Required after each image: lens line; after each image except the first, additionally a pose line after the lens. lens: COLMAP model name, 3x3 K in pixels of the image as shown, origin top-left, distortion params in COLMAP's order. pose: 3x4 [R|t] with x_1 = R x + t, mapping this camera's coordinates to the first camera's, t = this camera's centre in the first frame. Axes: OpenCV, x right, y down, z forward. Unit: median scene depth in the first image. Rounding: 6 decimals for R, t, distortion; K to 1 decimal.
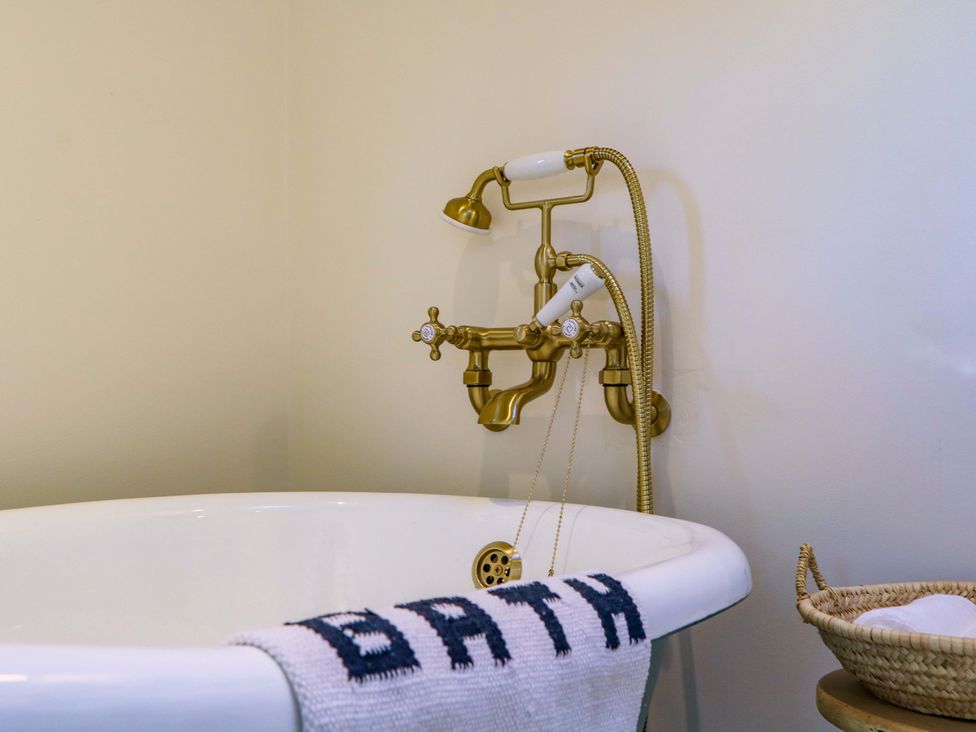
lens RADIAL K [[1178.9, 0, 488.0], [0, 1178.9, 366.0], [0, 0, 1]] dist [-0.043125, 0.071819]
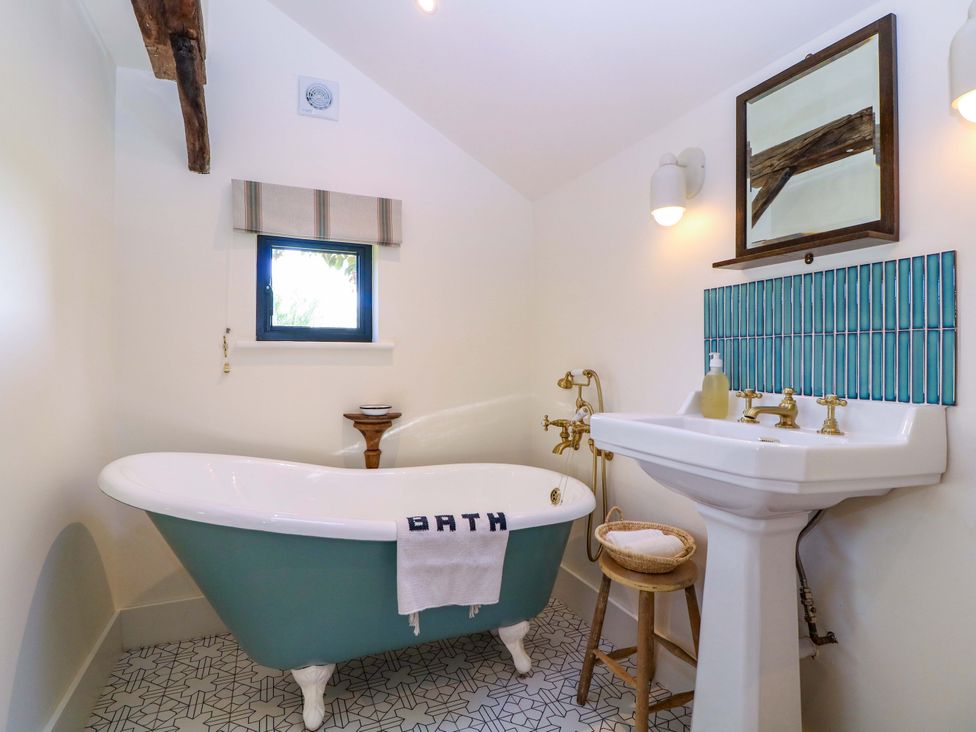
lens RADIAL K [[505.2, 0, 483.3], [0, 505.2, 358.4], [0, 0, 1]] dist [0.002866, -0.014971]
pose [[0.846875, 0.005982, -0.531758, 0.610572], [-0.000408, 0.999944, 0.010599, -0.243228], [0.531791, -0.008759, 0.846830, -0.356175]]
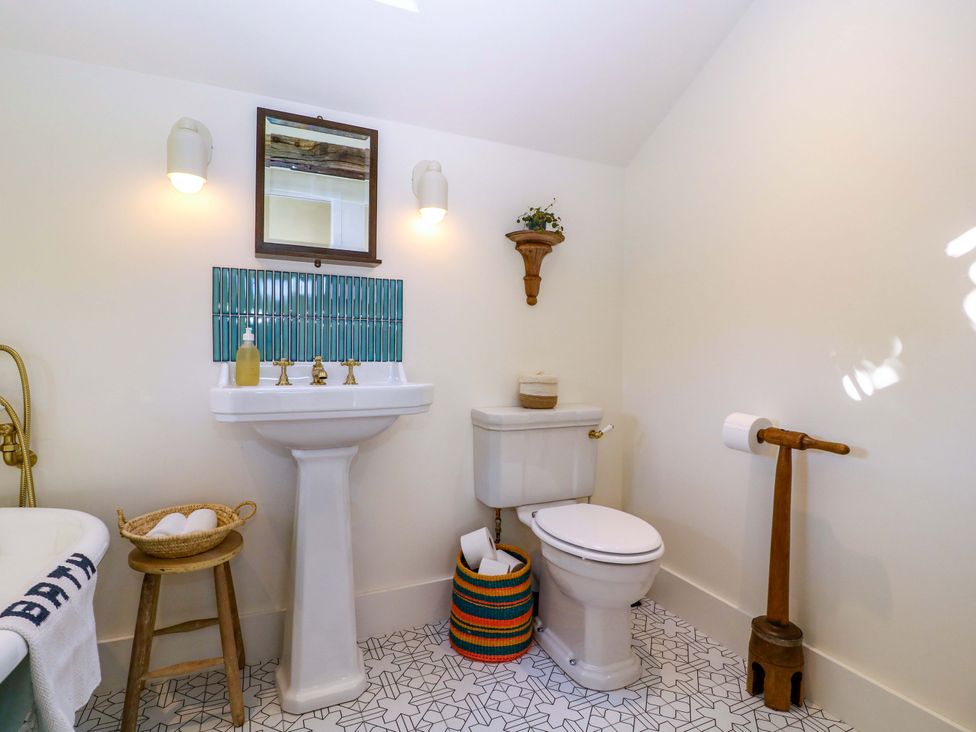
lens RADIAL K [[505.2, 0, 483.3], [0, 505.2, 358.4], [0, 0, 1]] dist [0.002866, -0.014971]
pose [[0.500676, -0.002324, 0.865631, -0.277989], [-0.024180, 0.999569, 0.016670, -0.206219], [-0.865297, -0.029277, 0.500404, -0.276481]]
